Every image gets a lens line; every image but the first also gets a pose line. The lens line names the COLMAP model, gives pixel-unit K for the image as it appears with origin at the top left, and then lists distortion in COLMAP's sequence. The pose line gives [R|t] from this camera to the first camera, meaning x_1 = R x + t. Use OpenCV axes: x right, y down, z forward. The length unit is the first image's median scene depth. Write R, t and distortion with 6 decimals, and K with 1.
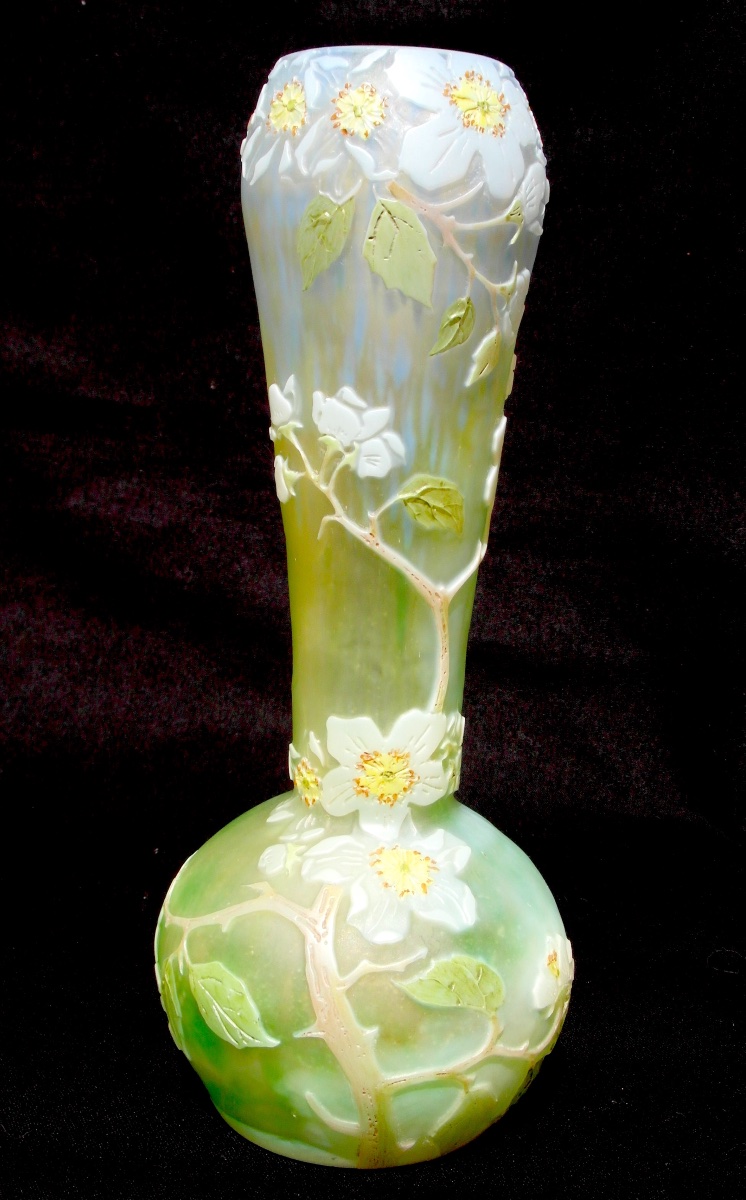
lens RADIAL K [[1525.0, 0, 391.2], [0, 1525.0, 598.9], [0, 0, 1]] dist [-0.016931, 0.000000]
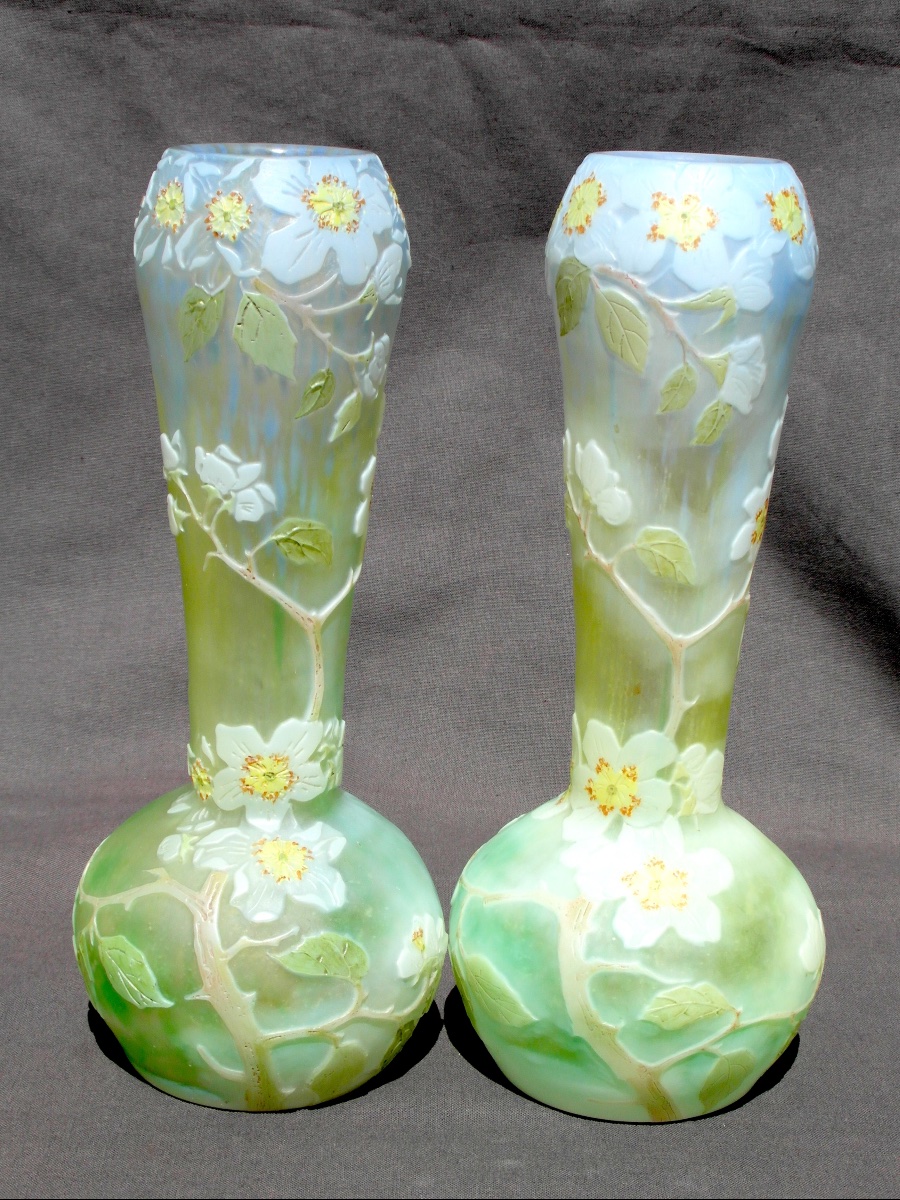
lens RADIAL K [[2180.8, 0, 492.2], [0, 2180.8, 608.7], [0, 0, 1]] dist [-0.201918, 0.000000]
pose [[0.999985, 0.004428, 0.003367, 0.162542], [-0.004726, 0.995530, 0.094330, -0.166218], [-0.002934, -0.094344, 0.995535, -0.613897]]
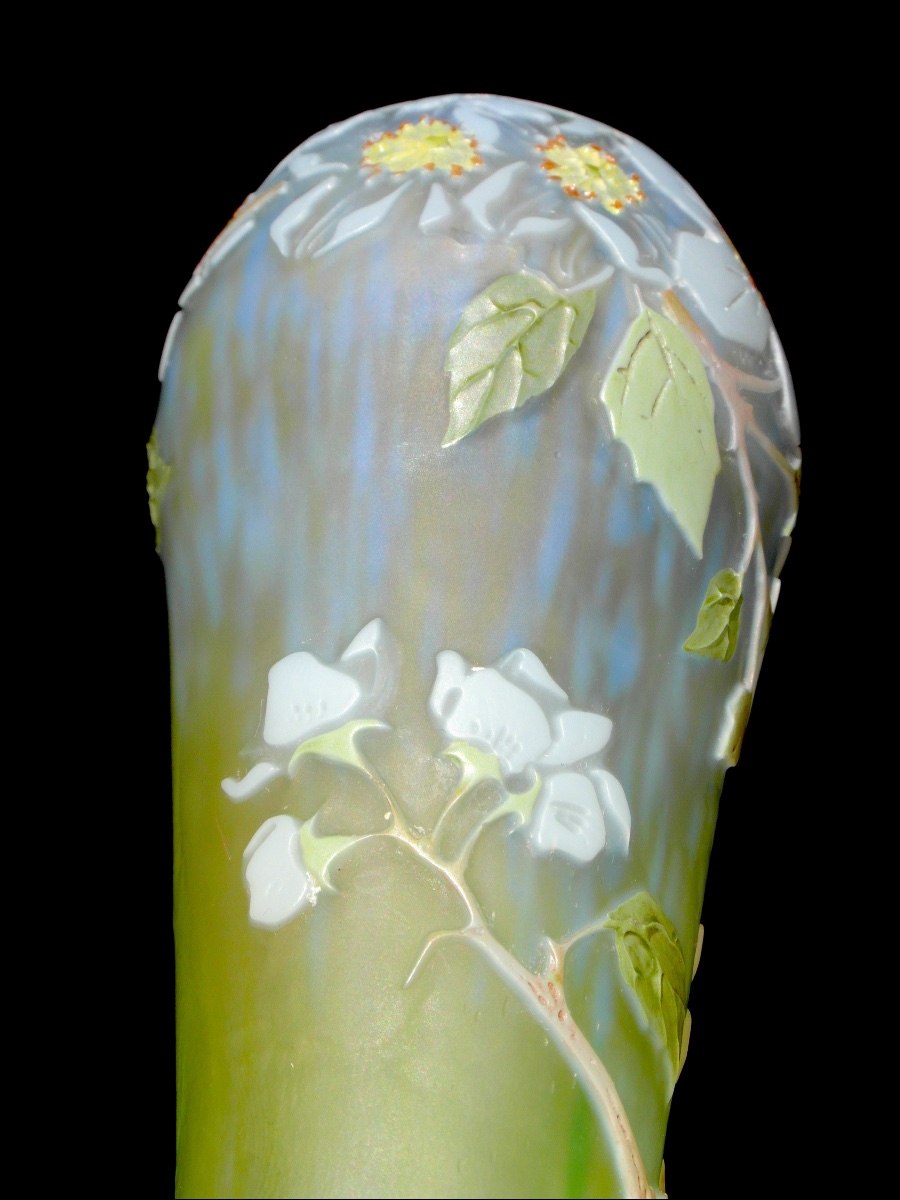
lens RADIAL K [[3092.6, 0, 449.6], [0, 3092.6, 600.4], [0, 0, 1]] dist [0.080297, 0.000000]
pose [[0.843929, 0.322585, 0.428629, -0.418340], [0.050851, 0.747301, -0.662538, 0.421634], [-0.534039, 0.580931, 0.614265, 0.447302]]
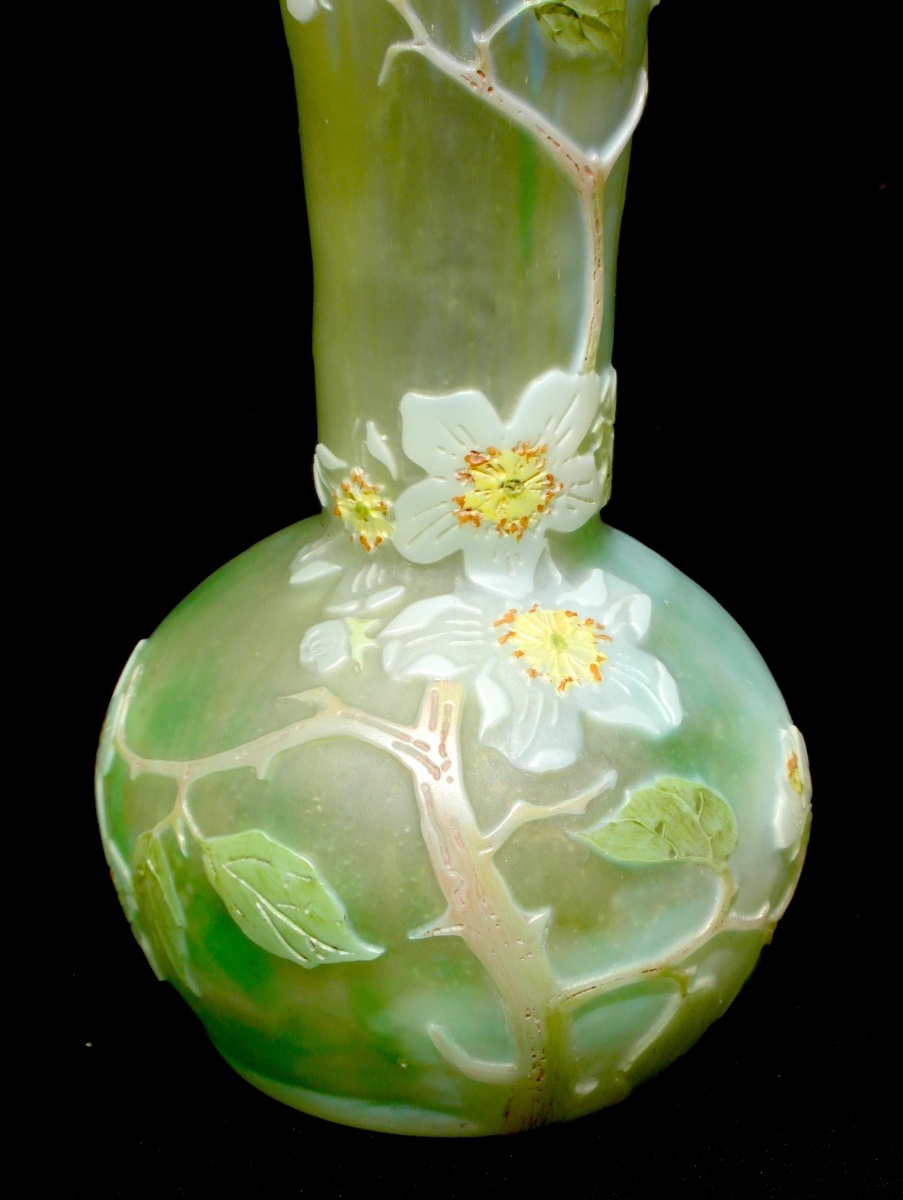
lens RADIAL K [[2858.9, 0, 456.4], [0, 2858.9, 601.0], [0, 0, 1]] dist [-0.183792, 0.000000]
pose [[0.983834, -0.091432, 0.153985, -0.201107], [0.062458, 0.981041, 0.183461, -0.043465], [-0.167839, -0.170877, 0.970892, -0.058233]]
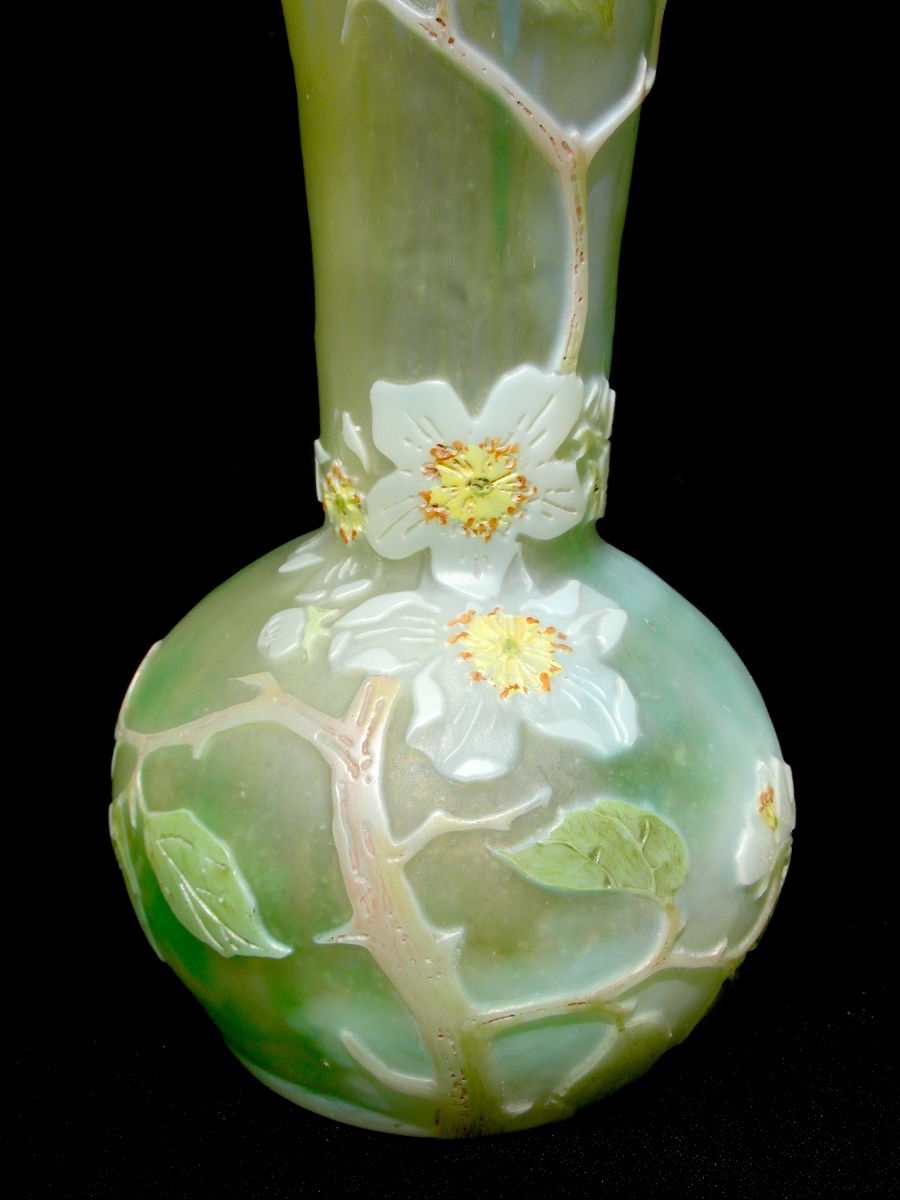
lens RADIAL K [[1465.9, 0, 447.6], [0, 1465.9, 595.0], [0, 0, 1]] dist [-0.042776, 0.000000]
pose [[0.998630, -0.008079, -0.051690, 0.014077], [0.014810, 0.991246, 0.131196, 0.087794], [0.050178, -0.131782, 0.990008, 0.473687]]
